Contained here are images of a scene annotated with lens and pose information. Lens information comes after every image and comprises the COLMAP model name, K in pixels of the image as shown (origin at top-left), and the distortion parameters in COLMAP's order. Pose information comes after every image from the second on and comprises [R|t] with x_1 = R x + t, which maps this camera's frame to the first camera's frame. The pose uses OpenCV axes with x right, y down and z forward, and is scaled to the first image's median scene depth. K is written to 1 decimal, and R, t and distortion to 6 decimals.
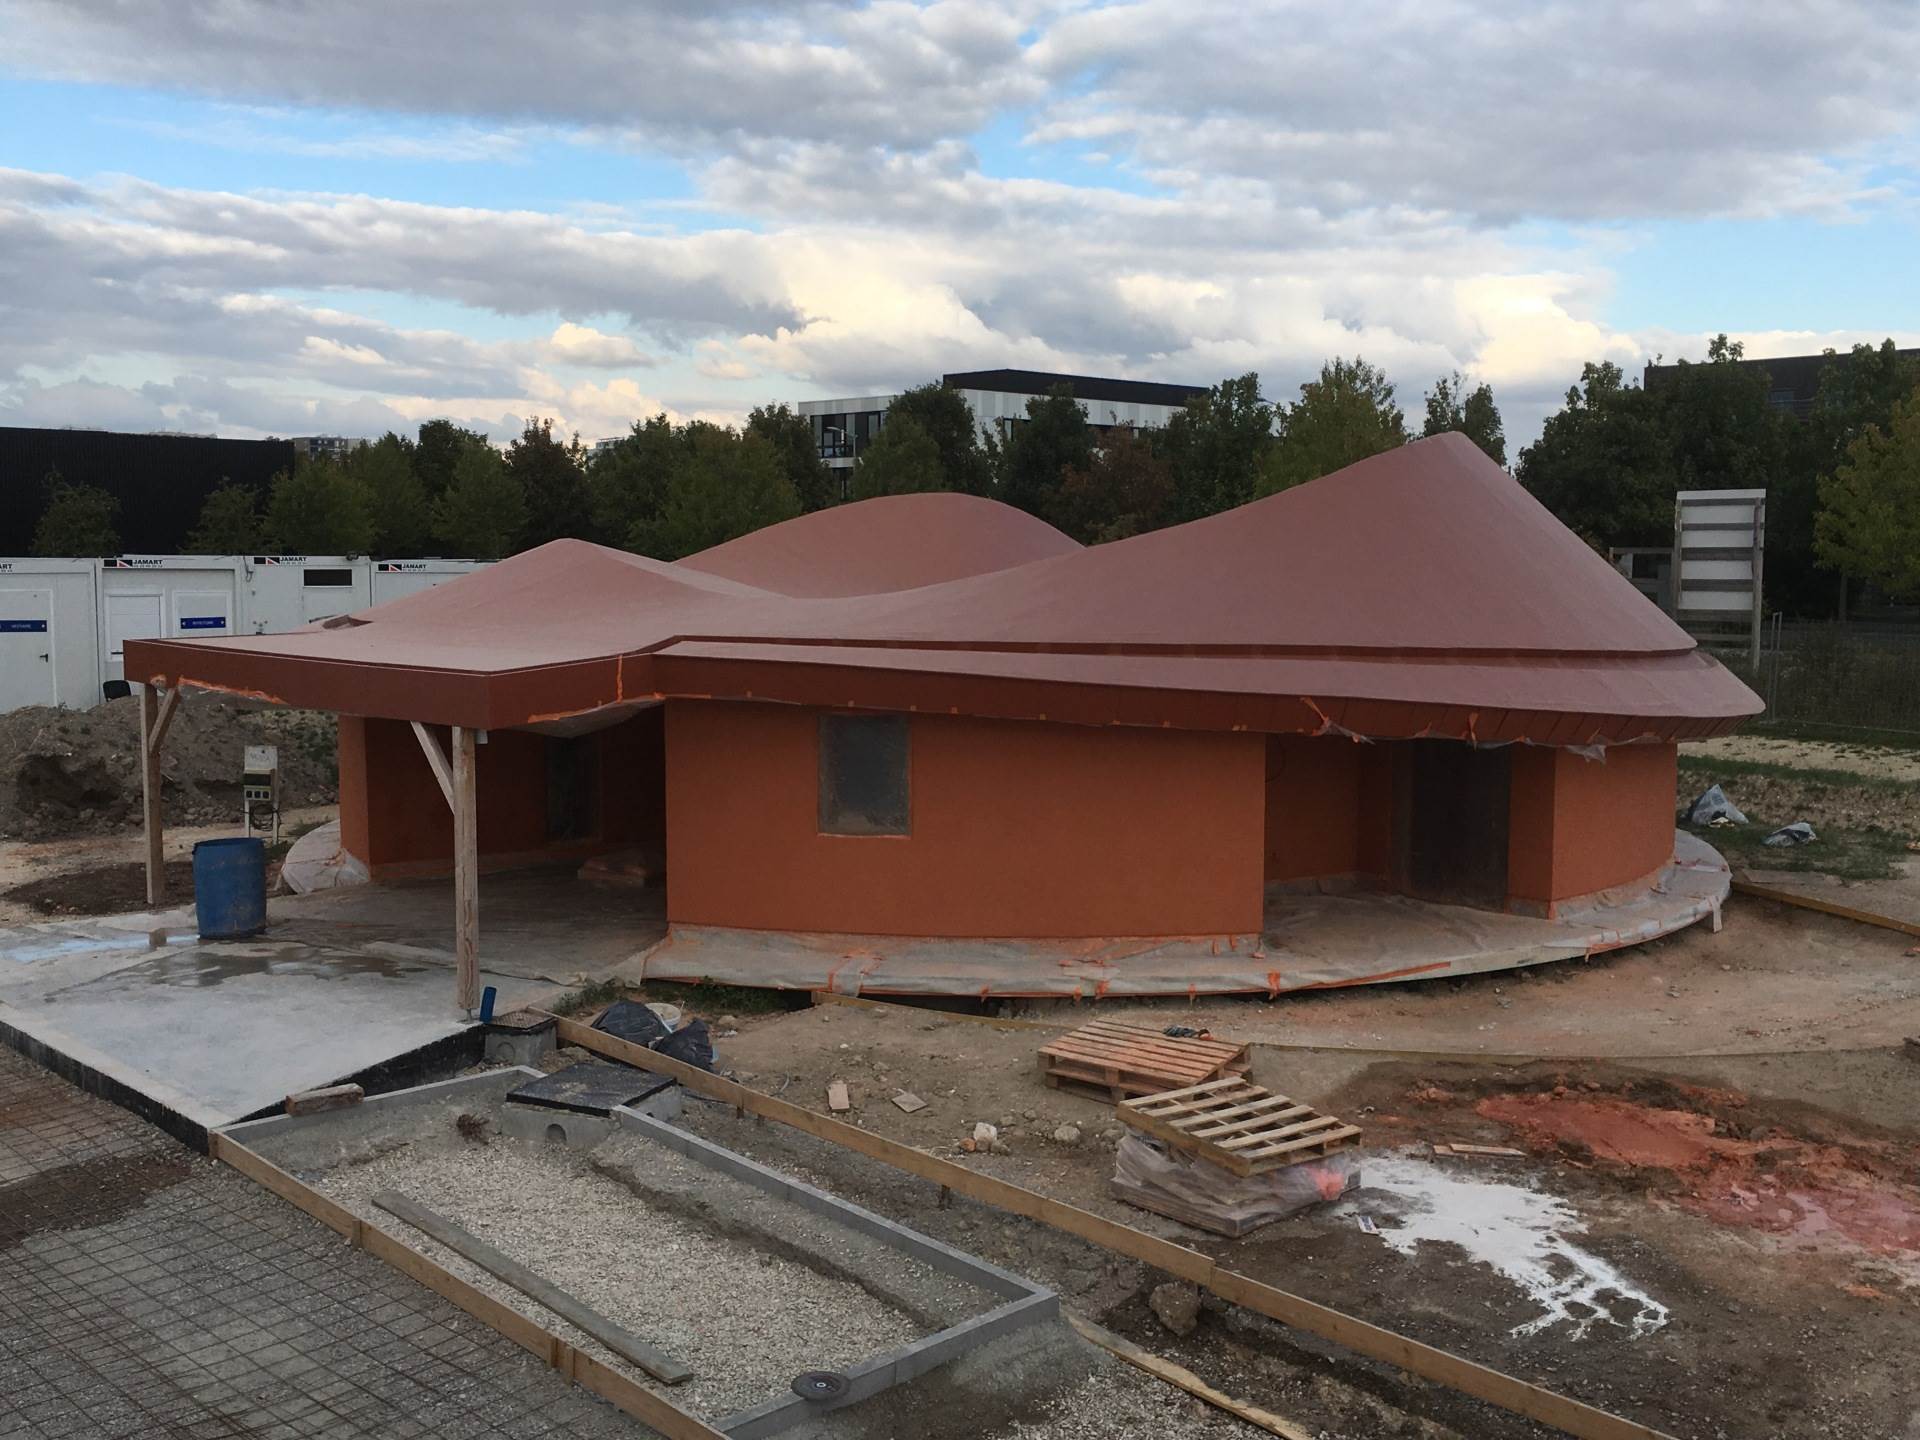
lens RADIAL K [[1955.7, 0, 960.0], [0, 1955.7, 720.0], [0, 0, 1]] dist [0.059959, -0.008522]
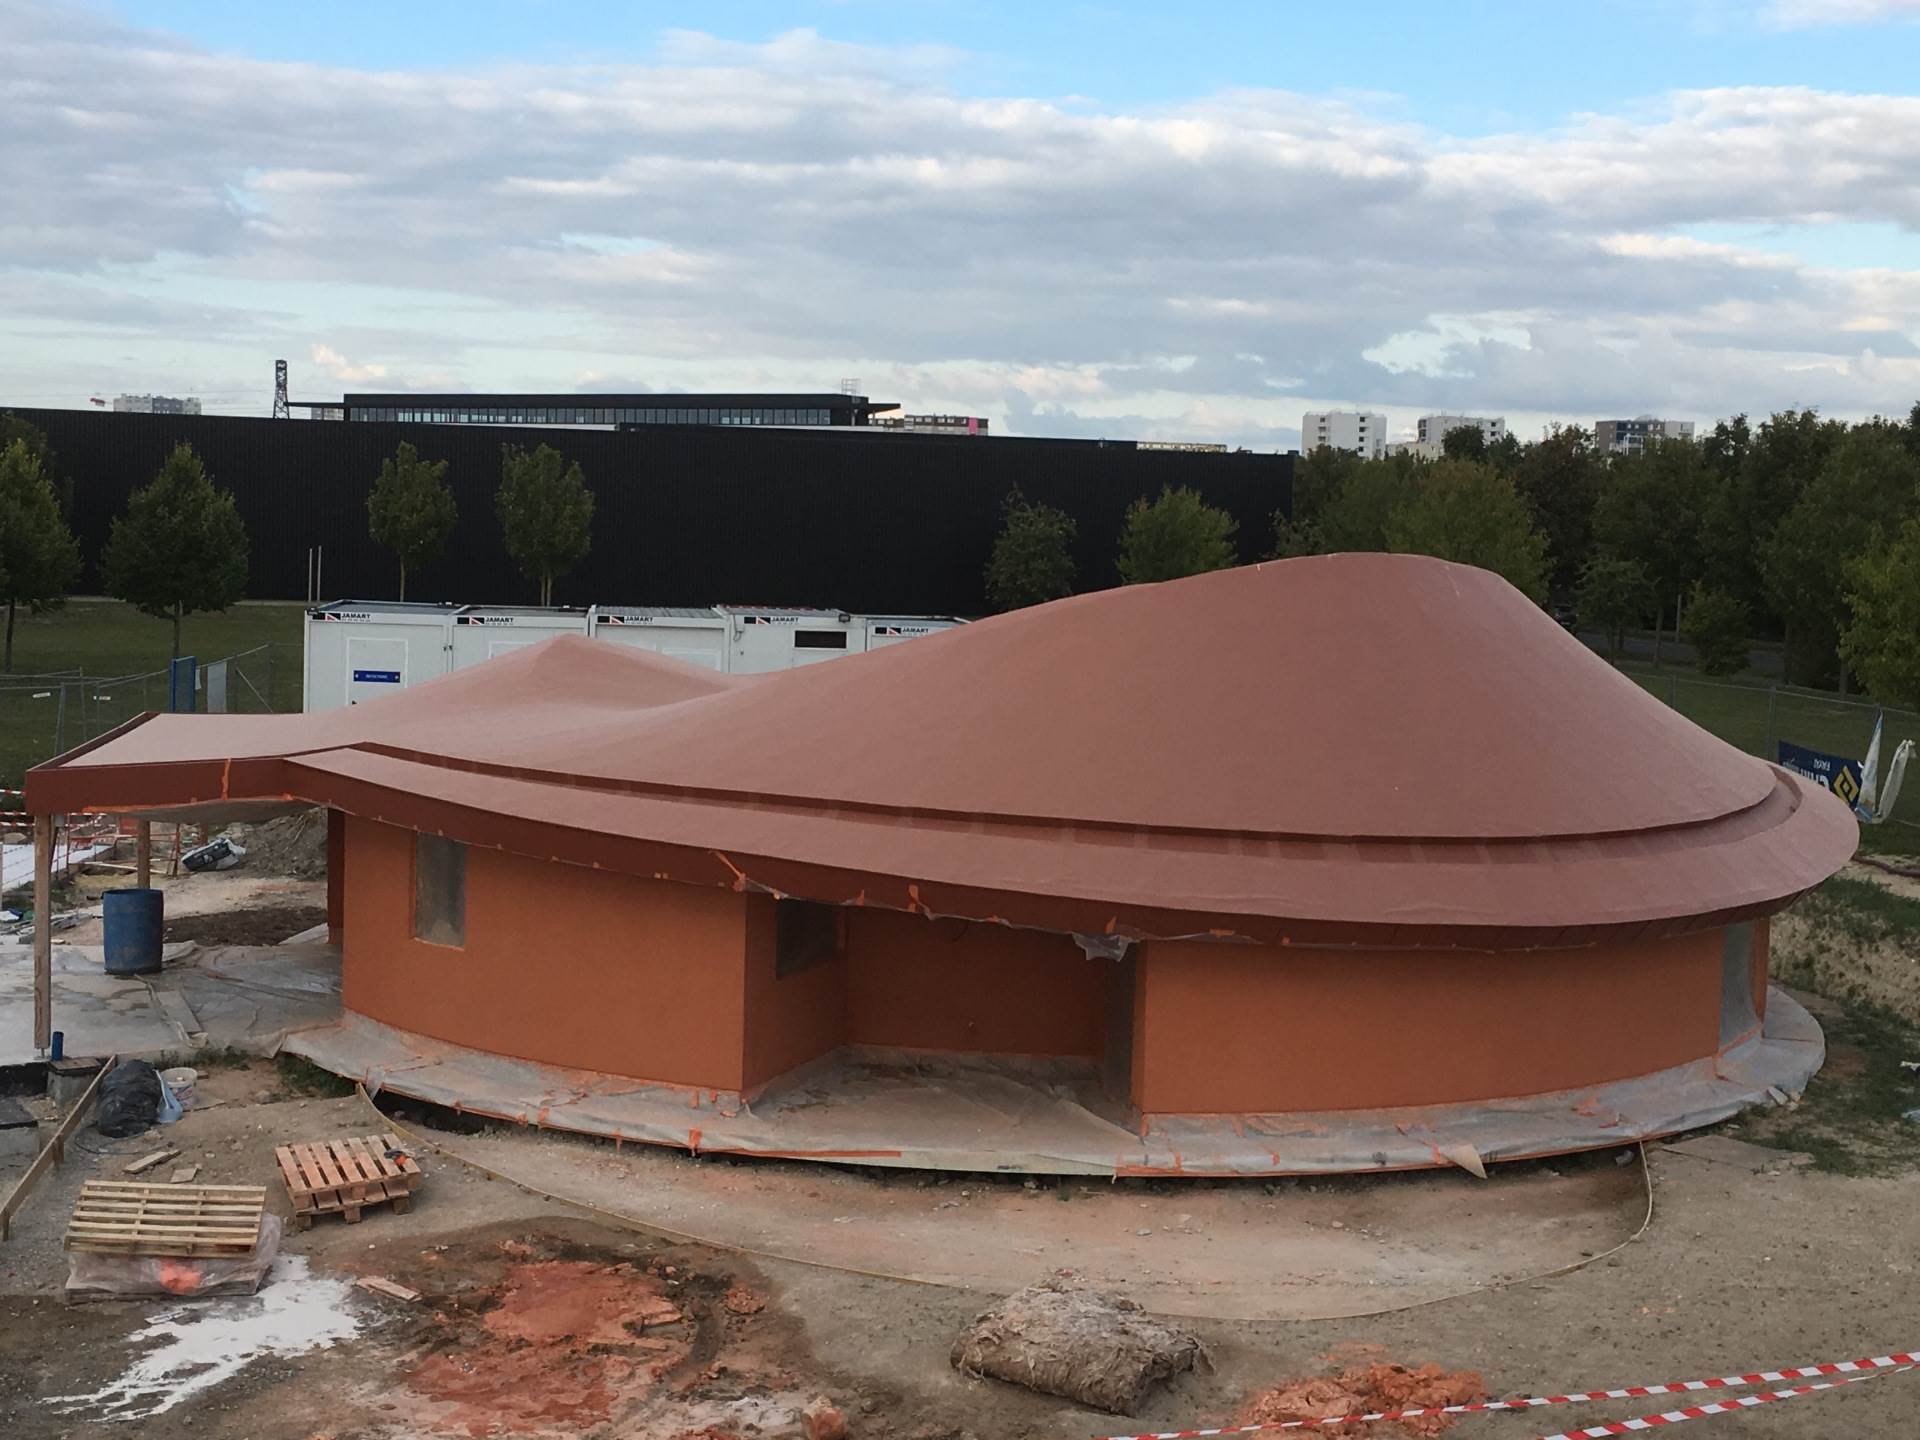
lens RADIAL K [[2576.8, 0, 946.4], [0, 2576.8, 757.2], [0, 0, 1]] dist [0.054596, 0.024514]
pose [[0.822857, 0.071199, -0.563770, 1.246270], [-0.076498, 0.996968, 0.014254, -0.107090], [0.563075, 0.031398, 0.825809, 0.007982]]
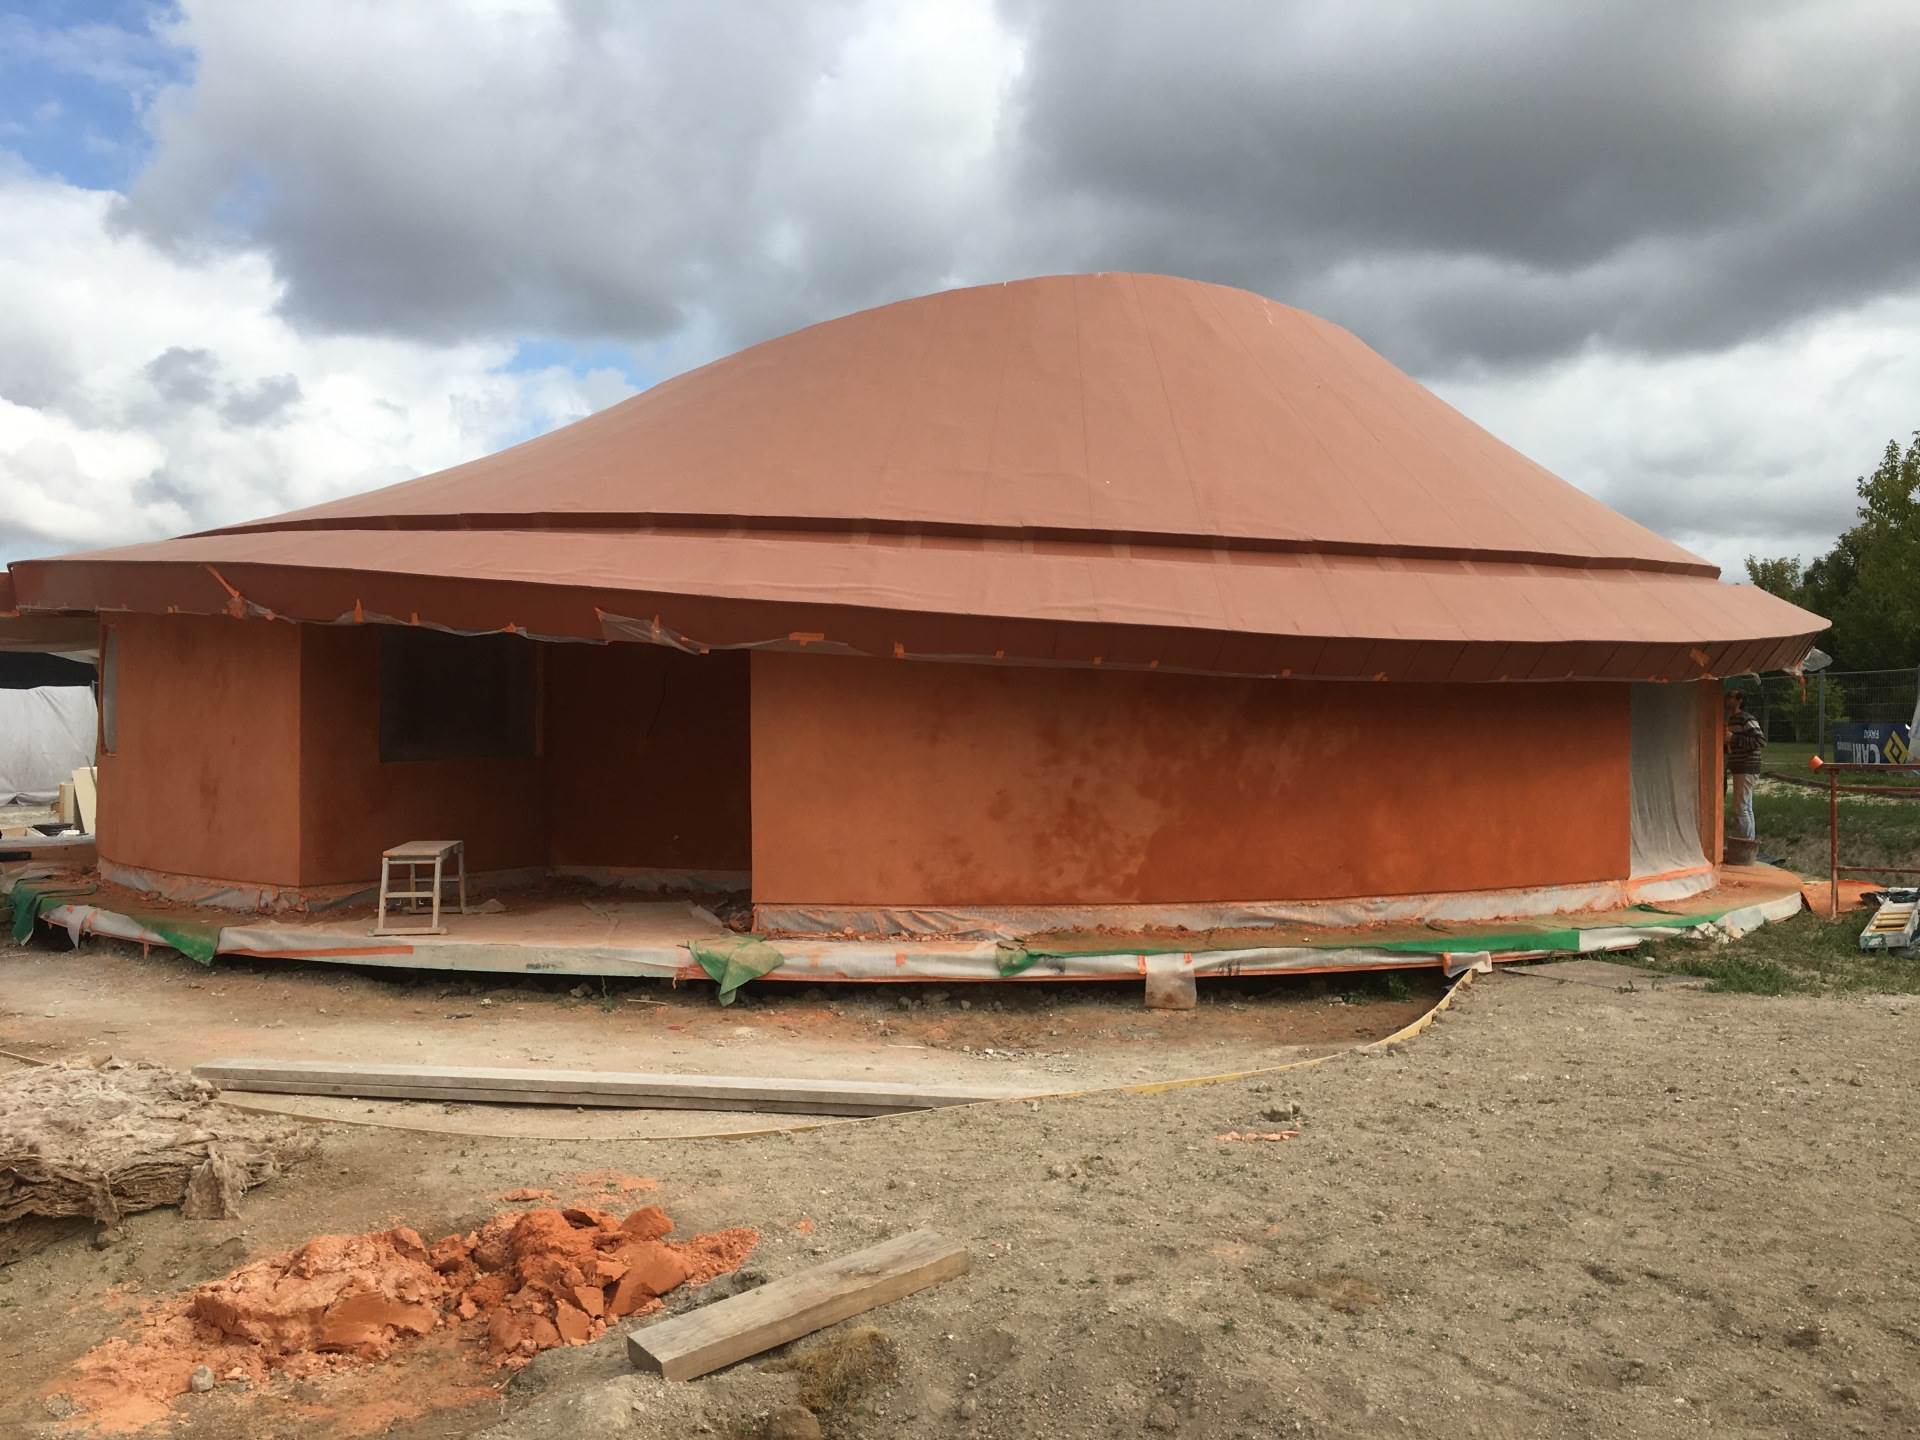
lens RADIAL K [[1629.5, 0, 960.0], [0, 1629.5, 720.0], [0, 0, 1]] dist [0.126405, -0.188315]
pose [[0.690220, -0.005238, -0.723581, 1.074664], [-0.066920, 0.995226, -0.071039, 0.095107], [0.720498, 0.097455, 0.686575, 0.971267]]
